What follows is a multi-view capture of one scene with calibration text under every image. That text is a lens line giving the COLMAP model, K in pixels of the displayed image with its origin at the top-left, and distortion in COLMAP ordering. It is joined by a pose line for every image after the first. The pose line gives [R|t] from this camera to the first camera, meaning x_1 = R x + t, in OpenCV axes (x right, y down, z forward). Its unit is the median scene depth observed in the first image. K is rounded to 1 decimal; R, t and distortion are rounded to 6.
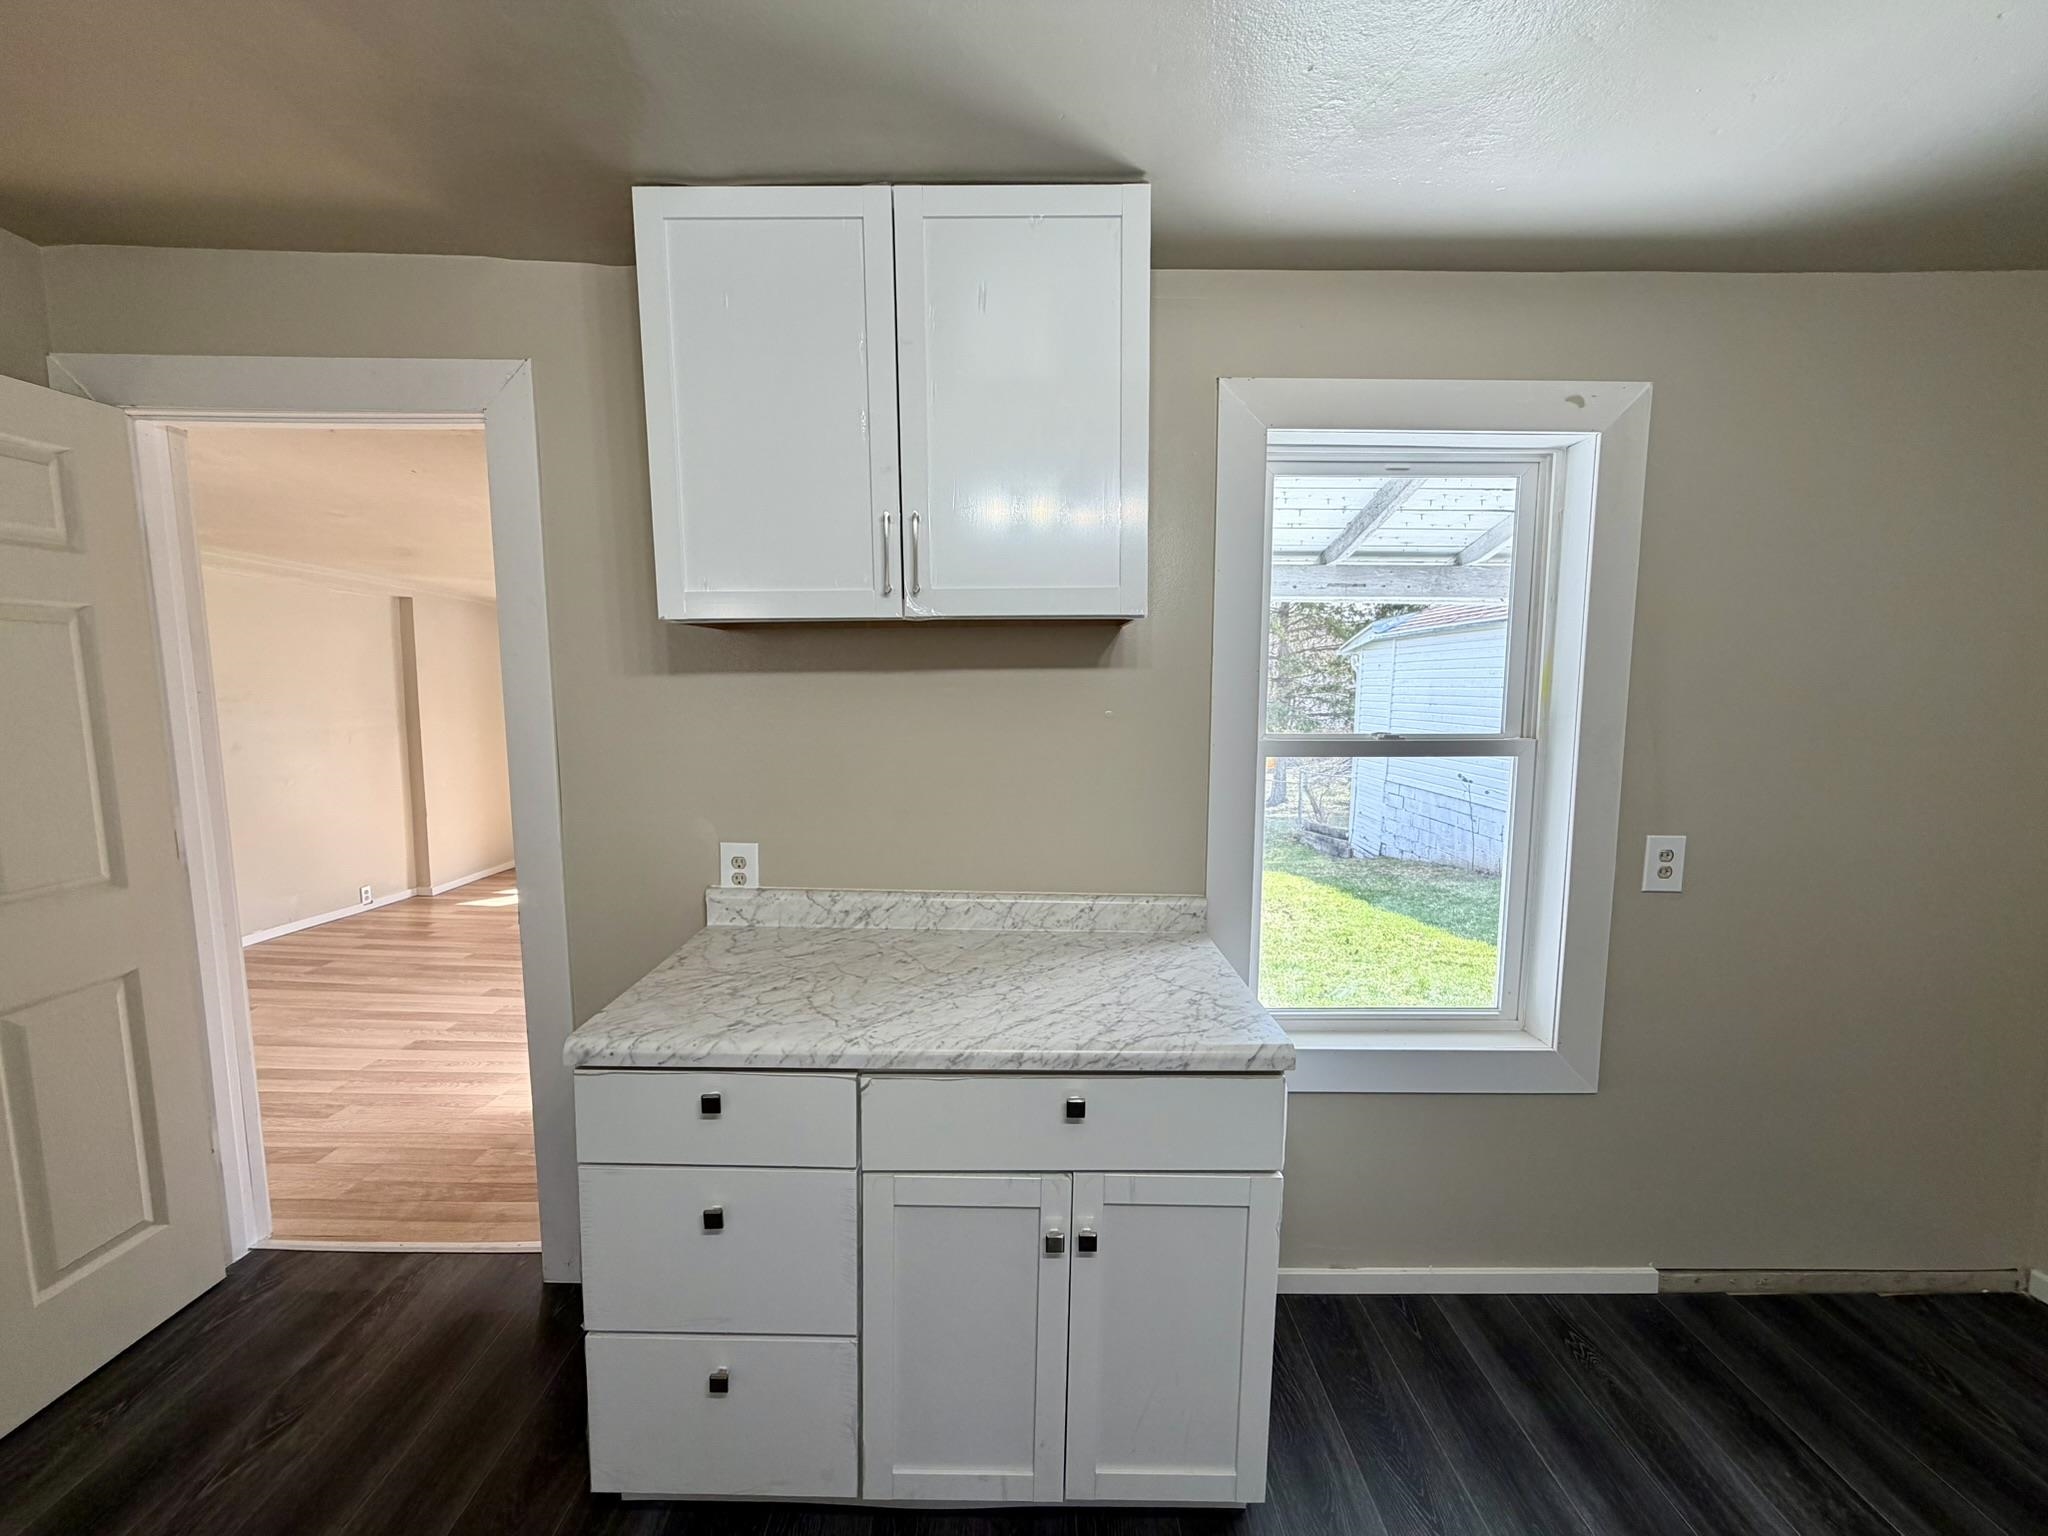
lens RADIAL K [[814.8, 0, 1020.0], [0, 814.8, 771.4], [0, 0, 1]] dist [0.000578, 0.000122]
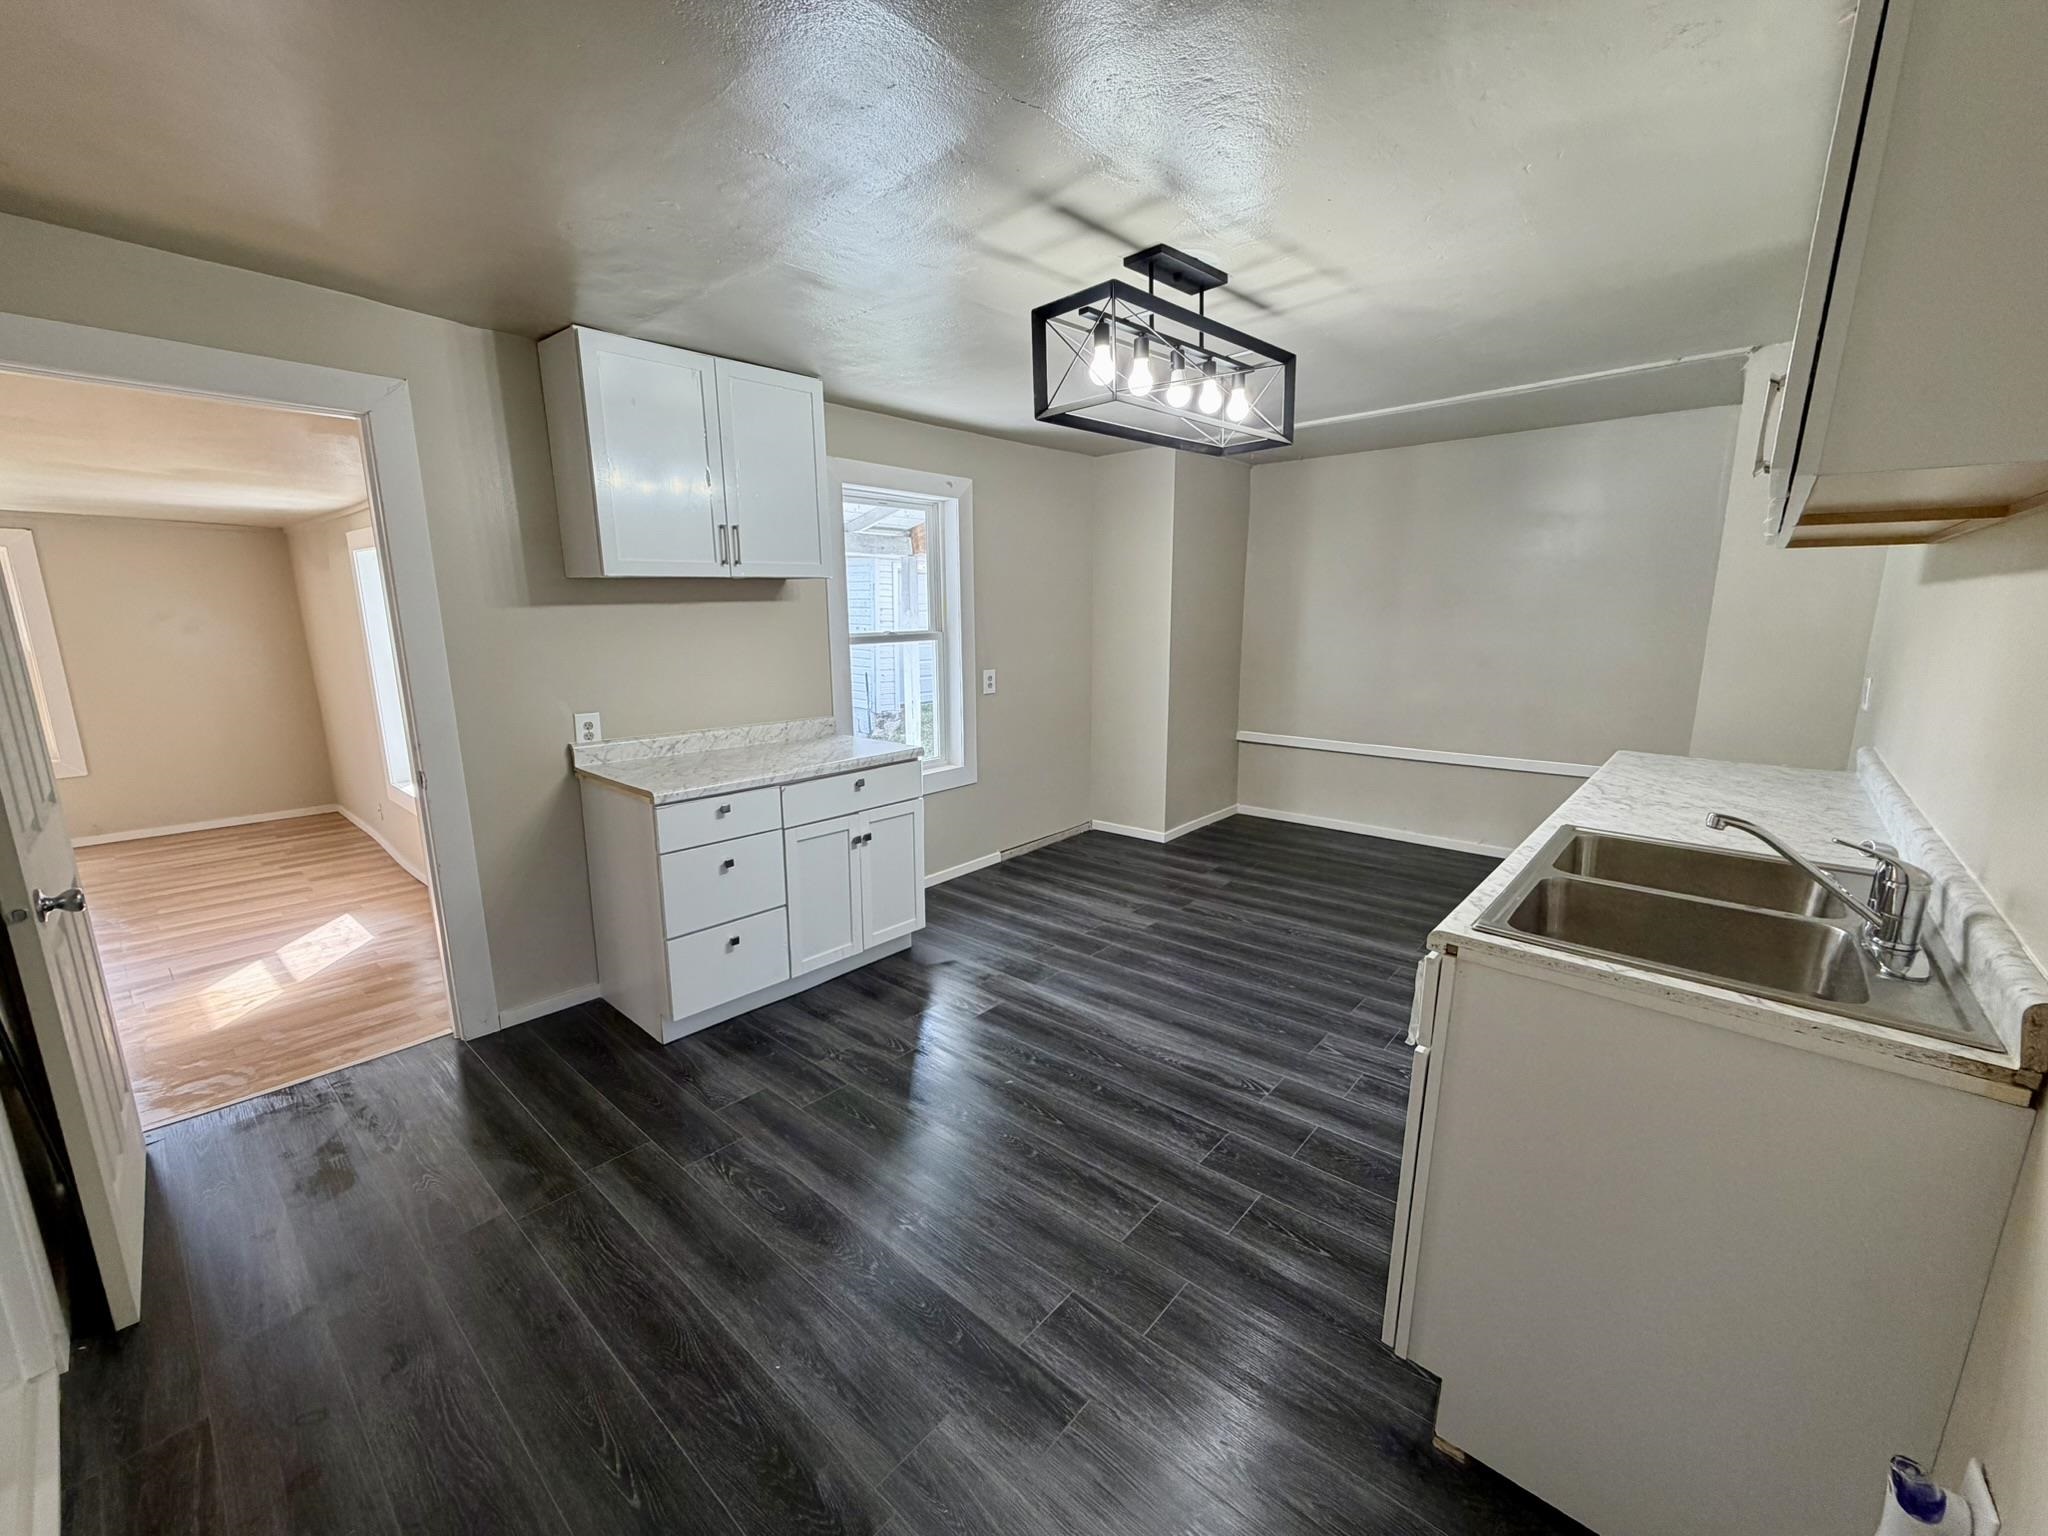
lens RADIAL K [[814.8, 0, 1020.0], [0, 814.8, 771.4], [0, 0, 1]] dist [0.000578, 0.000122]
pose [[0.663726, -0.157932, 0.731112, -0.985692], [0.085957, 0.987084, 0.135191, 0.058152], [-0.743020, -0.026886, 0.668729, -0.710022]]
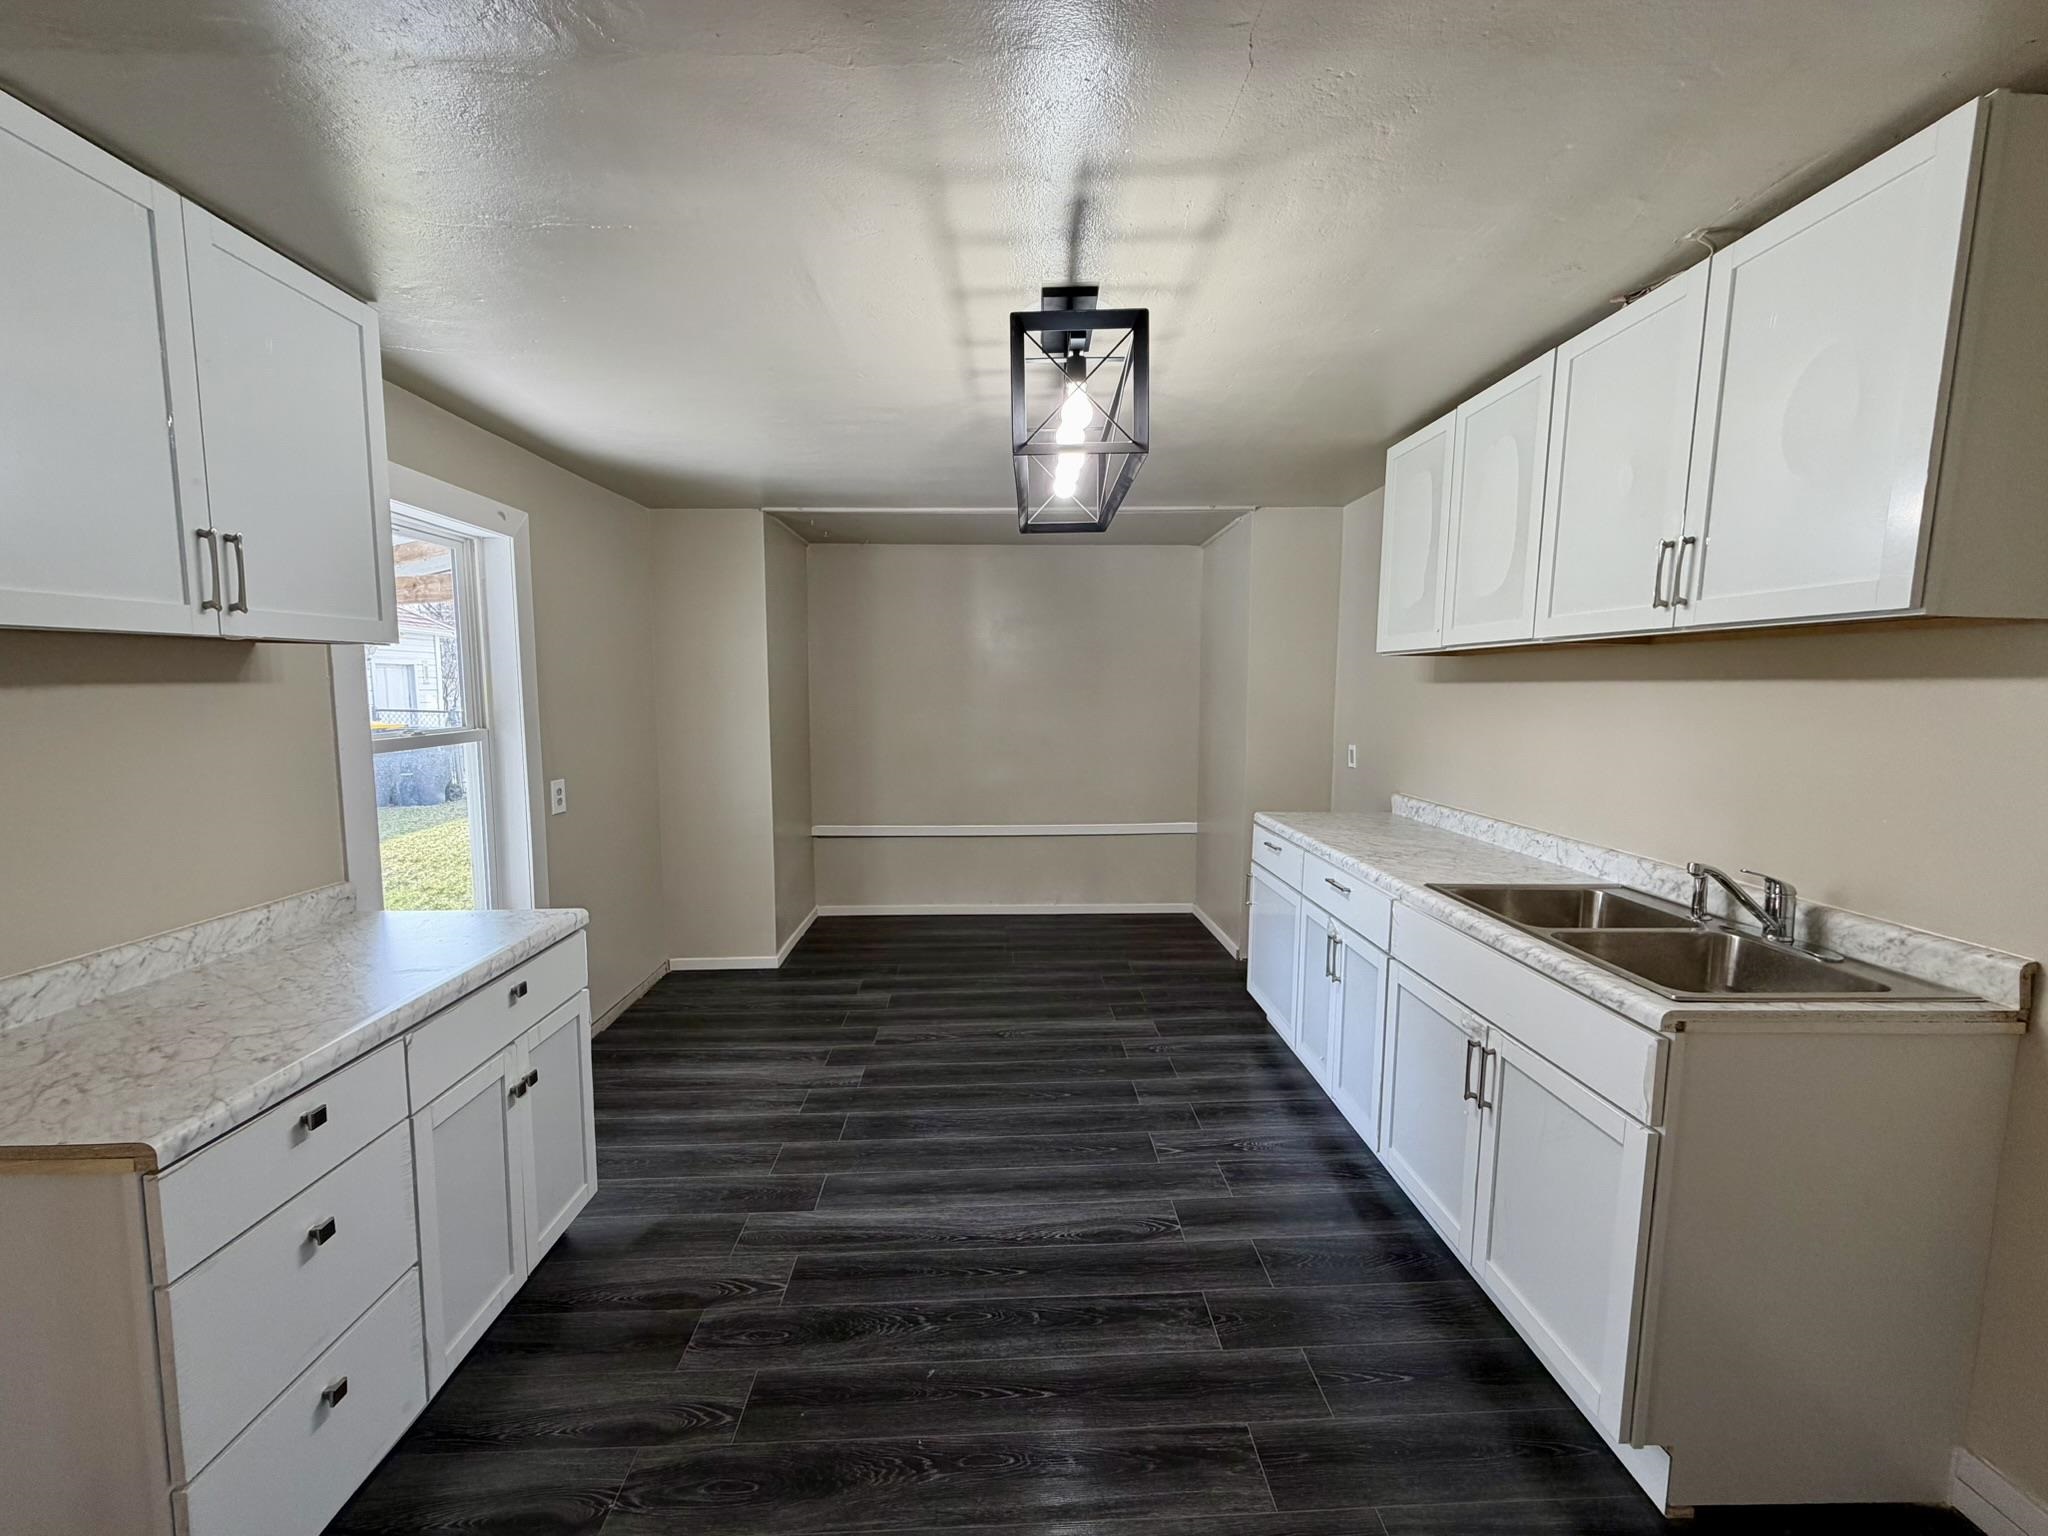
lens RADIAL K [[814.8, 0, 1020.0], [0, 814.8, 771.4], [0, 0, 1]] dist [0.000578, 0.000122]
pose [[-0.025779, -0.109486, 0.993654, -0.947949], [0.098634, 0.988856, 0.111516, -0.034946], [-0.994790, 0.100883, -0.014692, 0.061797]]
